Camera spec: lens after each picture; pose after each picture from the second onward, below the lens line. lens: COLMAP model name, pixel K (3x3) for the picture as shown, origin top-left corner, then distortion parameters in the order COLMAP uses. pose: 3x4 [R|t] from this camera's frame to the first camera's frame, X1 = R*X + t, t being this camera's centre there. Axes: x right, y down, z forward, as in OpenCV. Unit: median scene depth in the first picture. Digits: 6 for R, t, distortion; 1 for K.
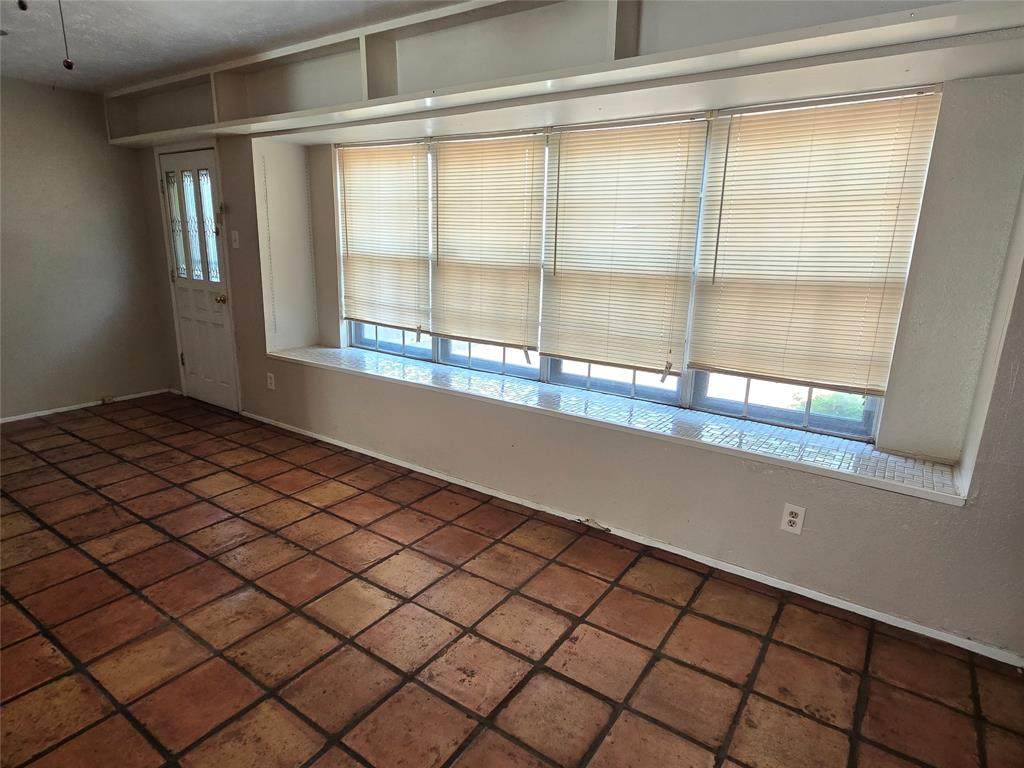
lens RADIAL K [[581.9, 0, 512.7], [0, 581.9, 384.9], [0, 0, 1]] dist [-0.006167, -0.000679]
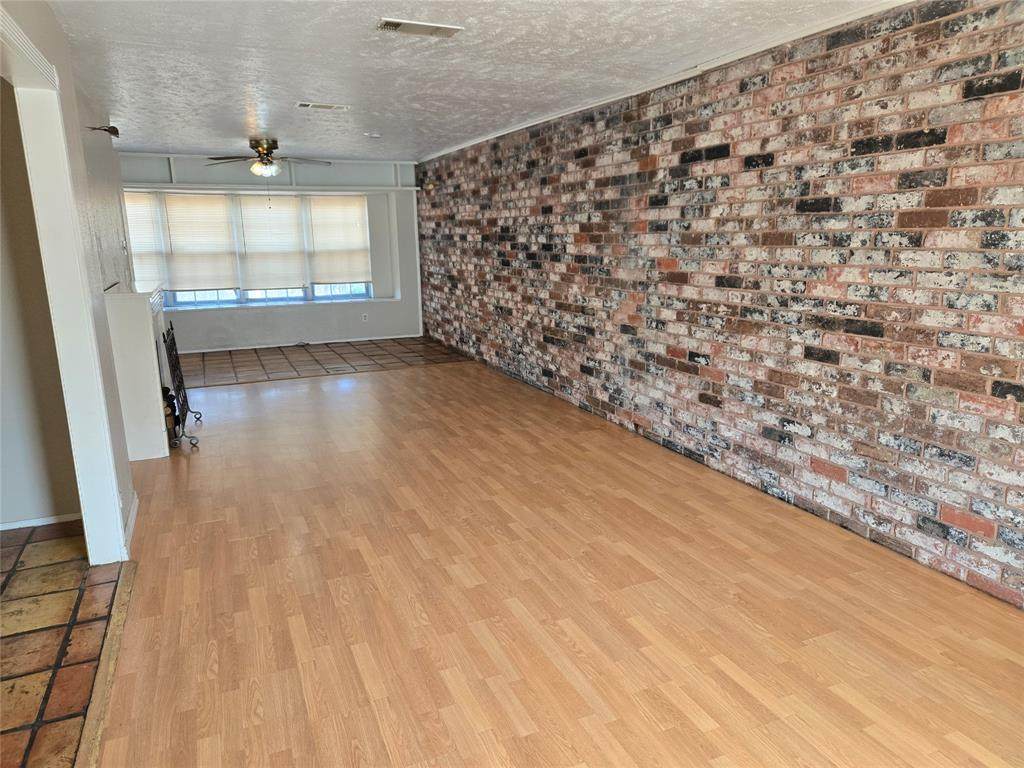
lens RADIAL K [[688.2, 0, 512.1], [0, 688.2, 384.1], [0, 0, 1]] dist [0.001755, 0.000373]
pose [[0.525942, -0.211921, 0.823696, -1.926178], [0.225378, 0.968566, 0.105286, 0.291814], [-0.820116, 0.130269, 0.557172, -1.496215]]
